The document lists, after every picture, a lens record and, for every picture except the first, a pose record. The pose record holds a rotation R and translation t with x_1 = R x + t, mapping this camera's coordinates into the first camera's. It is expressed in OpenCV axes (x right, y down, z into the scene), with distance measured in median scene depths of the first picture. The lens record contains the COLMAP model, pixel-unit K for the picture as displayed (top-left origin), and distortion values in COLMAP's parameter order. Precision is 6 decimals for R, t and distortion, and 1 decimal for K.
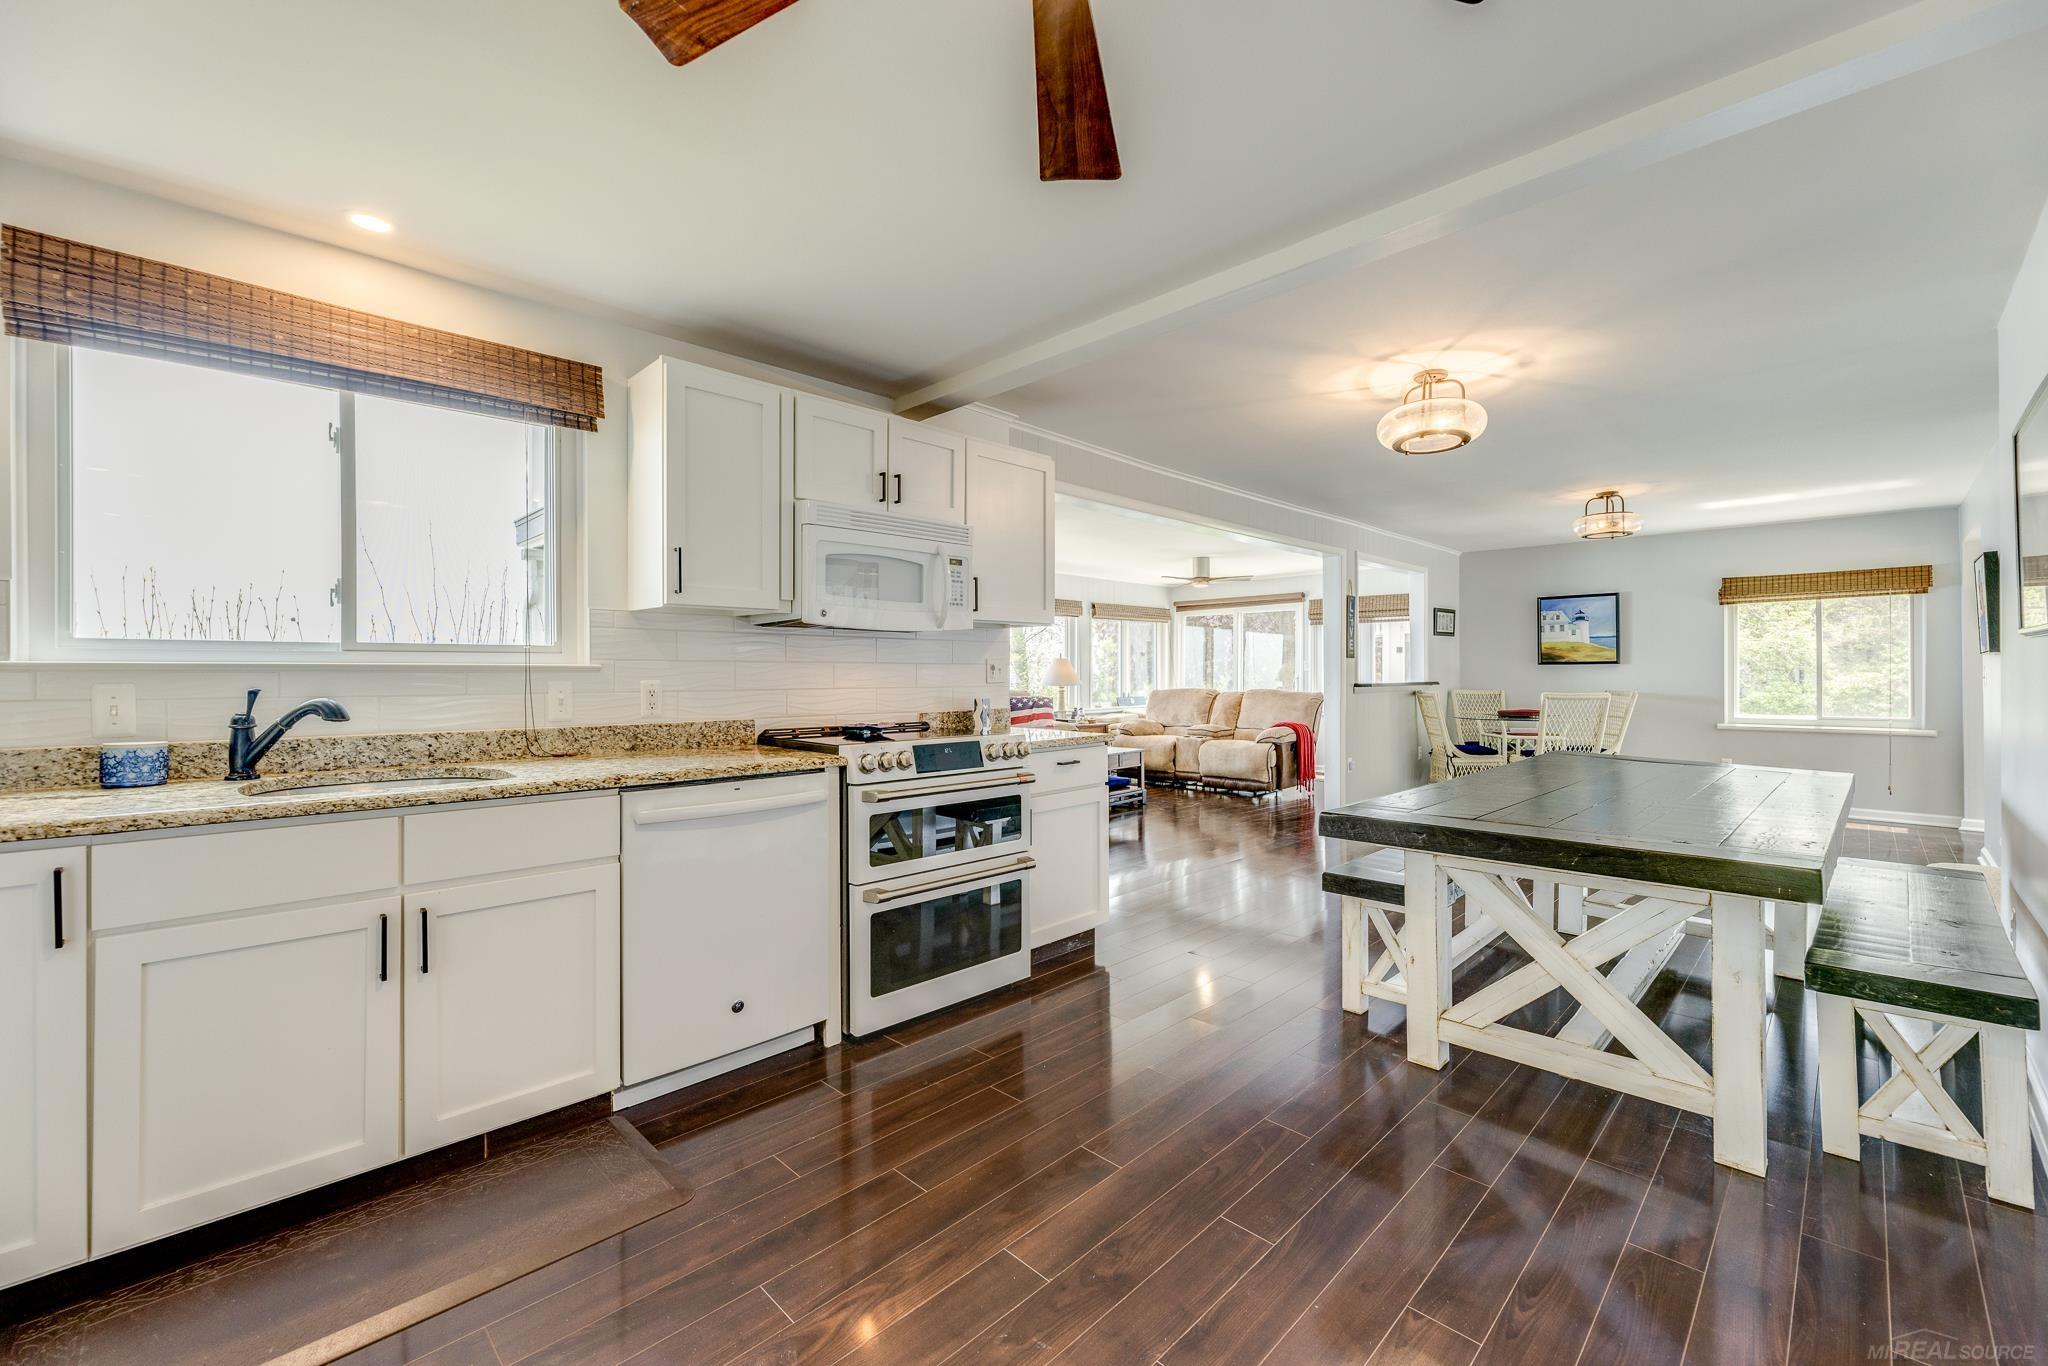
lens RADIAL K [[849.7, 0, 1020.1], [0, 849.7, 674.2], [0, 0, 1]] dist [0.001376, 0.000425]
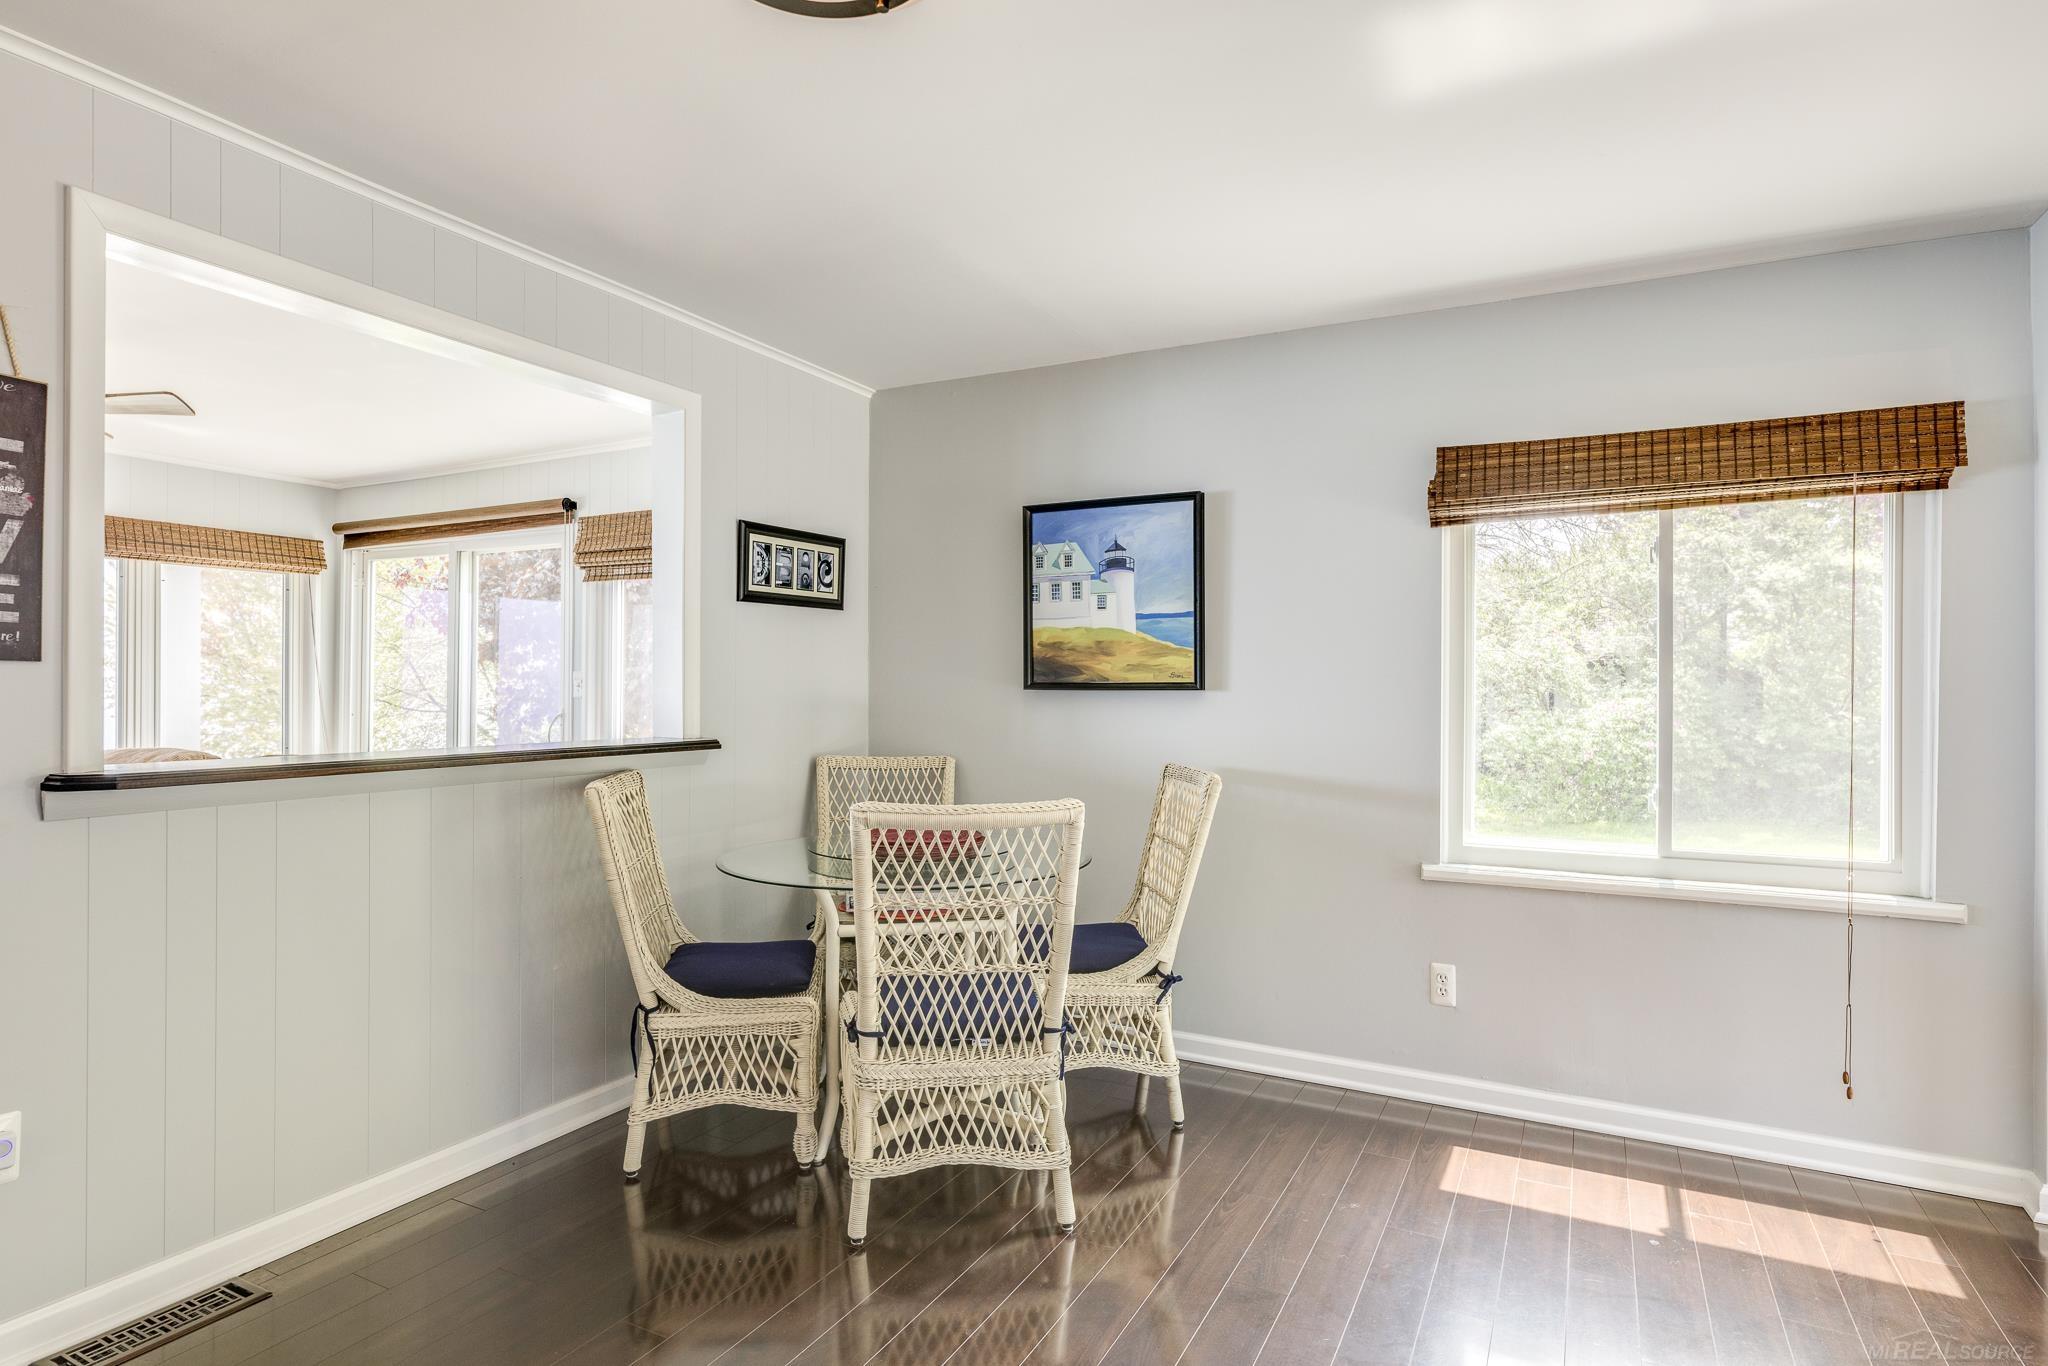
lens RADIAL K [[1075.8, 0, 1025.7], [0, 1075.8, 685.2], [0, 0, 1]] dist [-0.003809, -0.001270]
pose [[0.955809, 0.009249, 0.293843, 0.486950], [-0.008757, 0.999957, -0.002991, -0.011913], [-0.293858, 0.000285, 0.955849, 0.572008]]
